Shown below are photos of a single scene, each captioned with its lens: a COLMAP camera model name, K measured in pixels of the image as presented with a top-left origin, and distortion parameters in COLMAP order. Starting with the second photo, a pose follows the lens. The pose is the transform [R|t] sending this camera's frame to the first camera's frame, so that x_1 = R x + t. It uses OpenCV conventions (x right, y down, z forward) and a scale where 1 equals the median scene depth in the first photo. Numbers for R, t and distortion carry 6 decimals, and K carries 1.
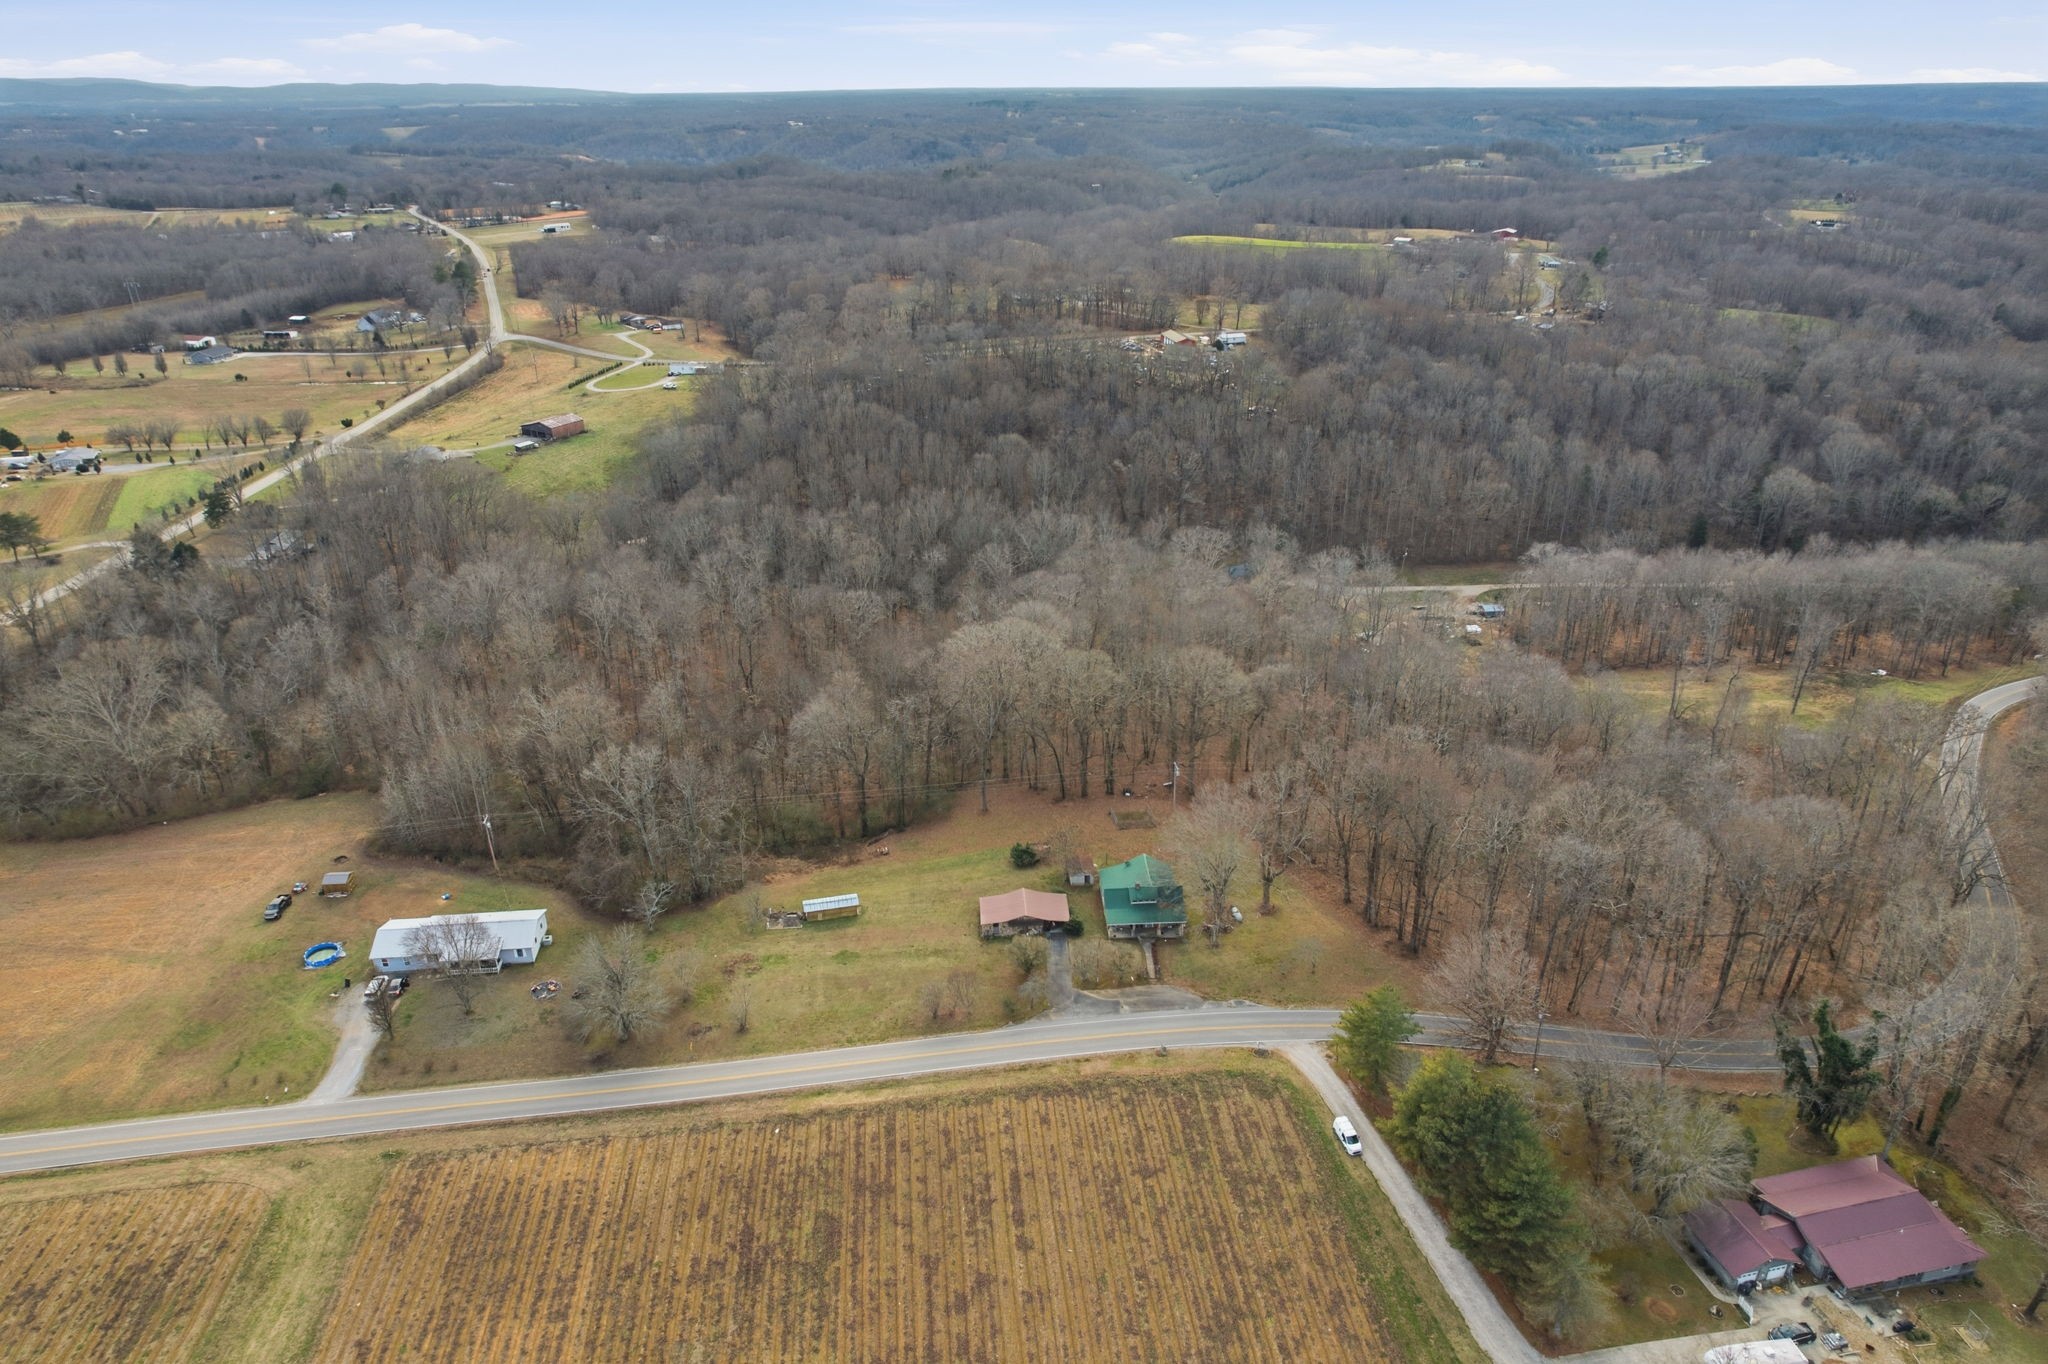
lens RADIAL K [[1316.1, 0, 1026.7], [0, 1316.1, 690.3], [0, 0, 1]] dist [-0.080674, 0.074803]
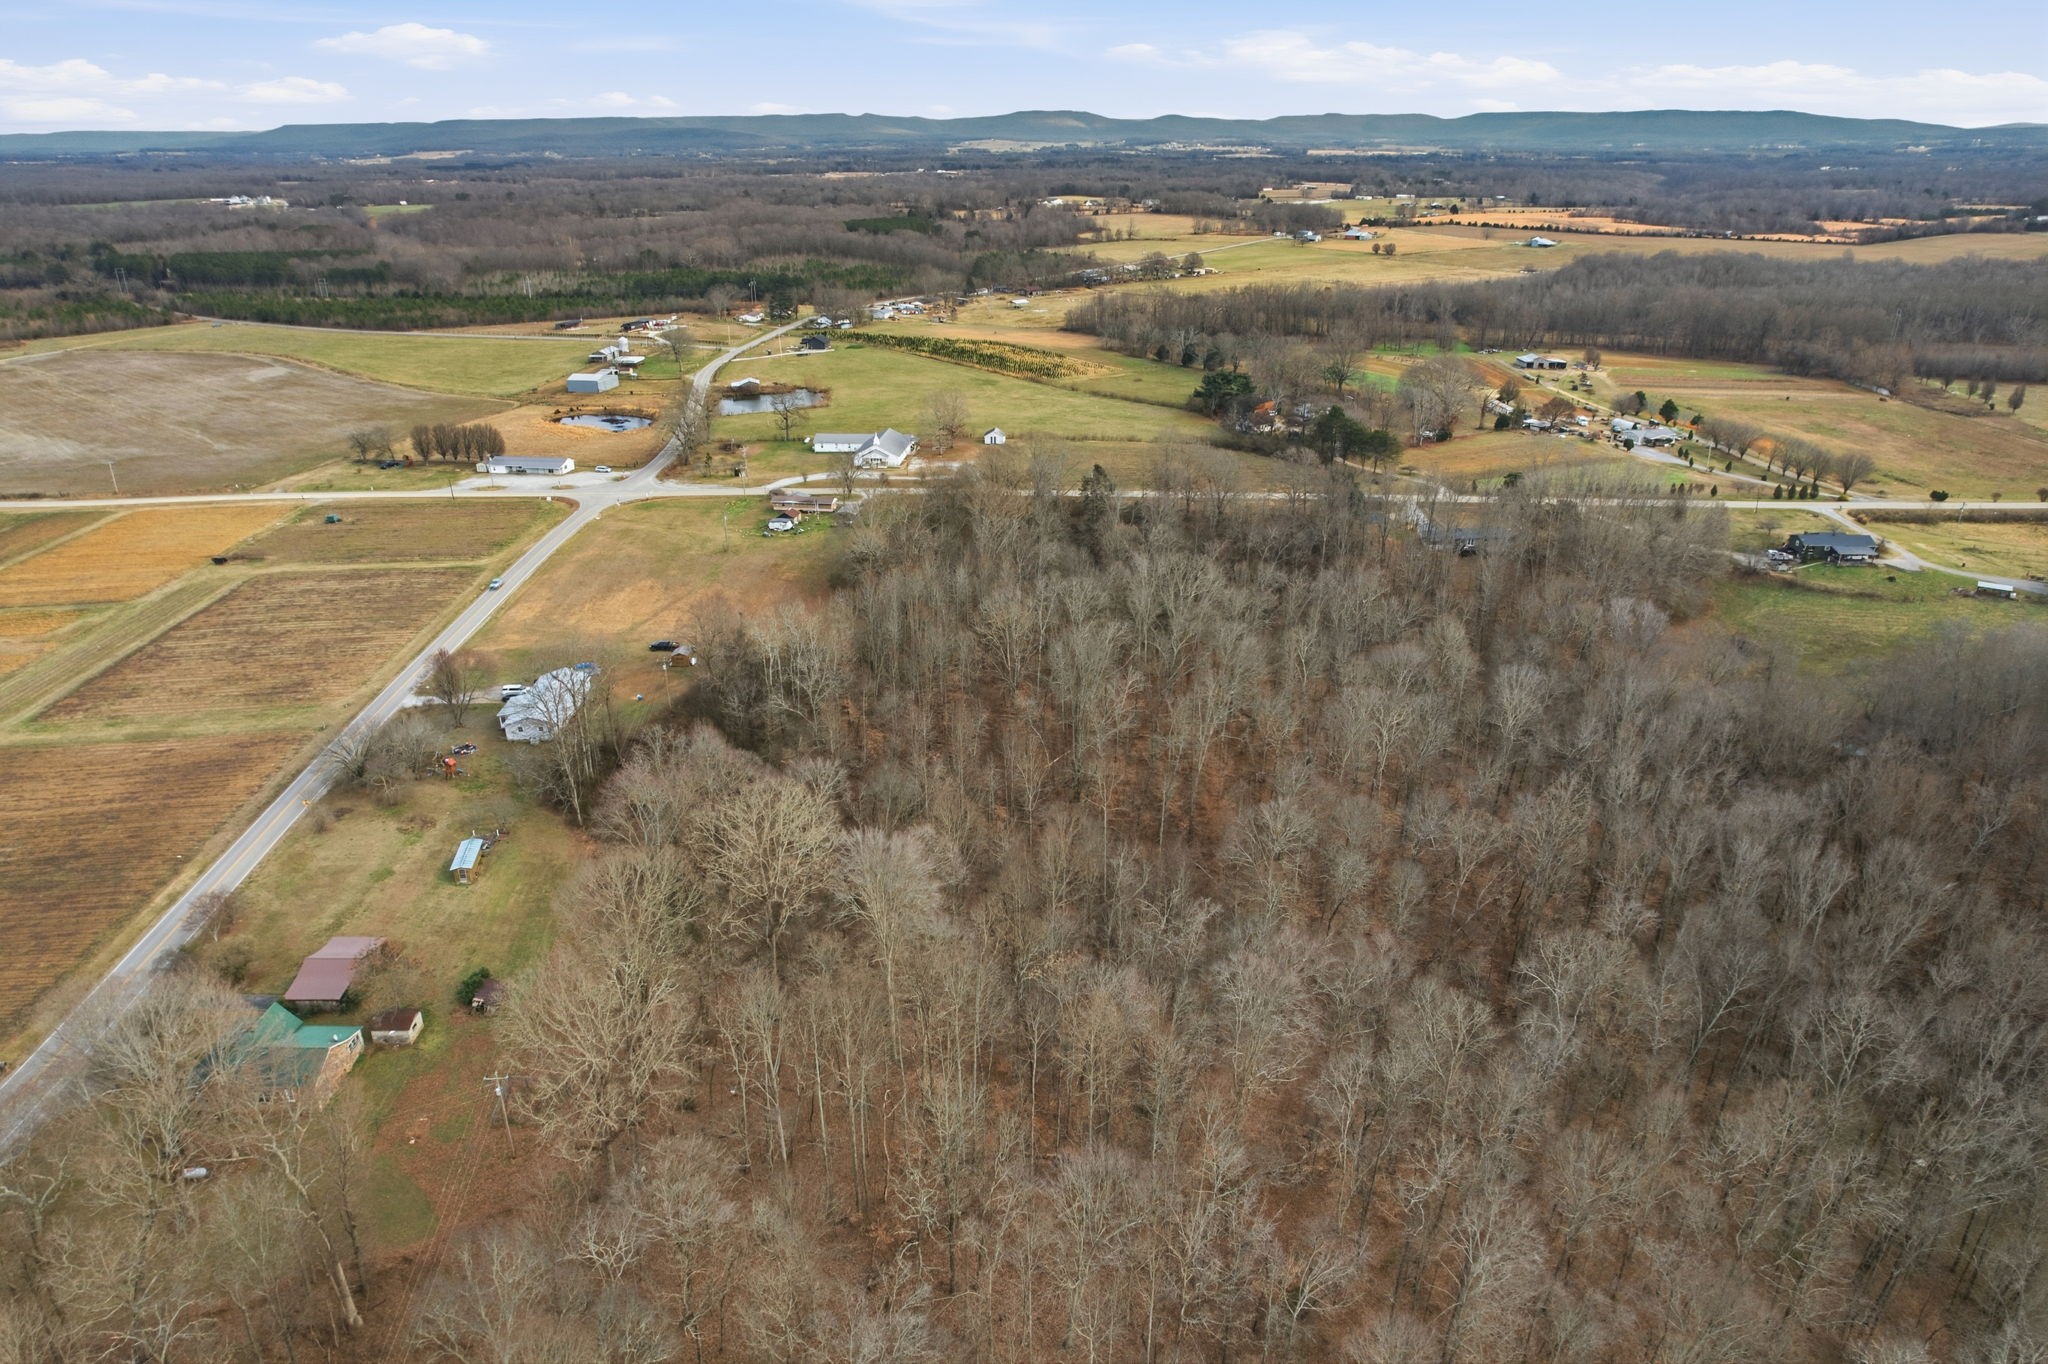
lens RADIAL K [[1316.1, 0, 1029.6], [0, 1316.1, 680.9], [0, 0, 1]] dist [-0.080674, 0.074803]
pose [[-0.056872, 0.396999, -0.916056, 0.714421], [-0.418781, 0.823434, 0.382858, -0.528726], [0.906305, 0.405400, 0.119425, 1.338166]]
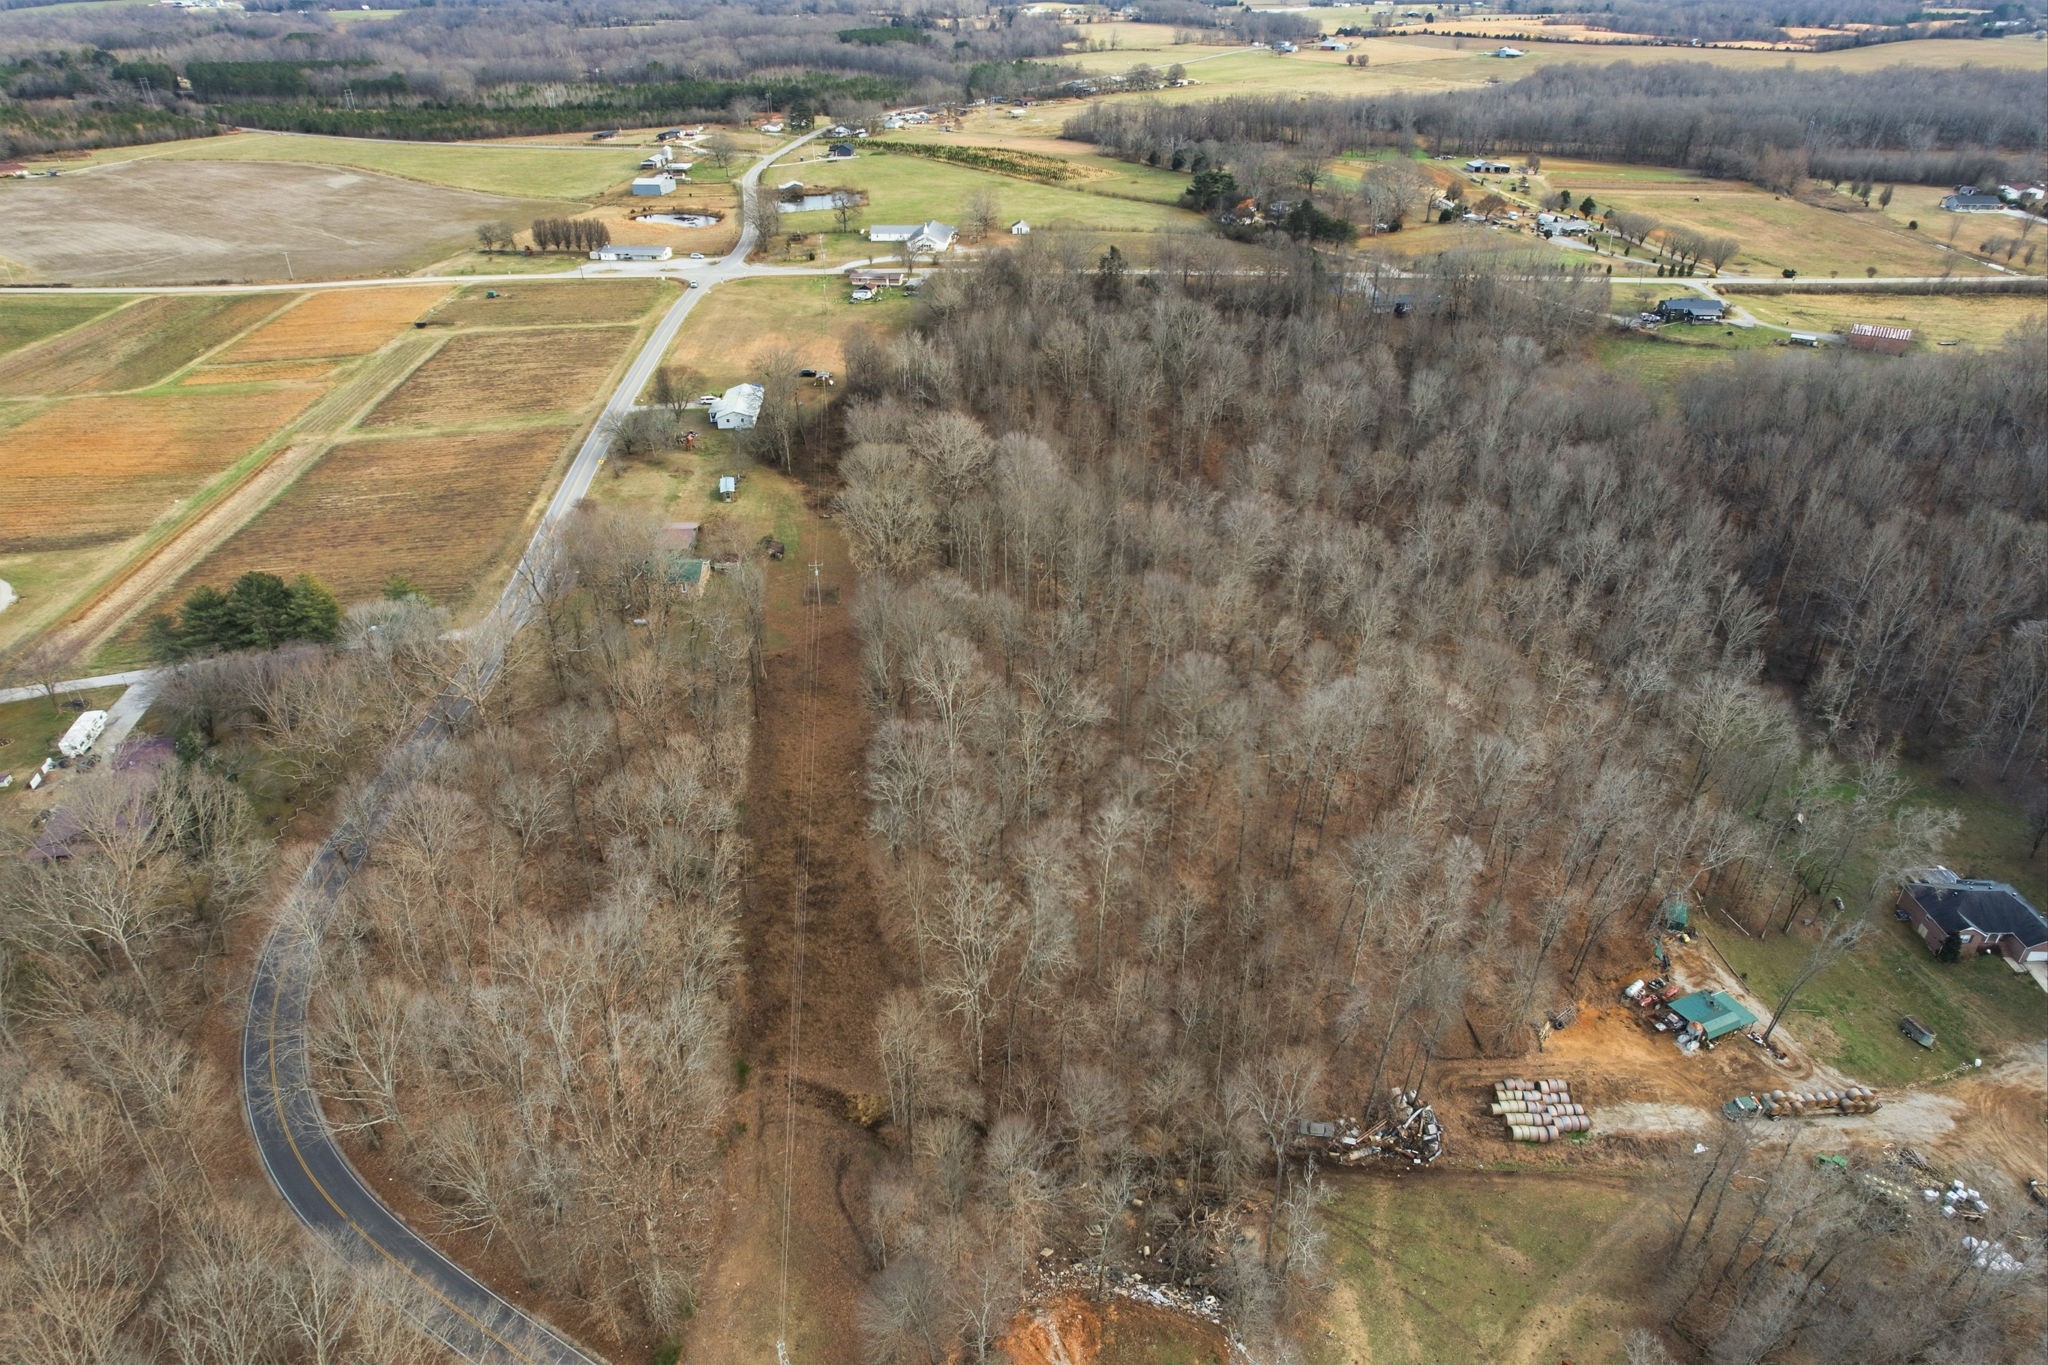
lens RADIAL K [[1316.1, 0, 1029.2], [0, 1316.1, 685.7], [0, 0, 1]] dist [-0.080674, 0.074803]
pose [[-0.033019, 0.514660, -0.856758, 1.323217], [-0.420553, 0.770488, 0.479044, -0.555327], [0.906667, 0.376130, 0.191001, 1.230151]]
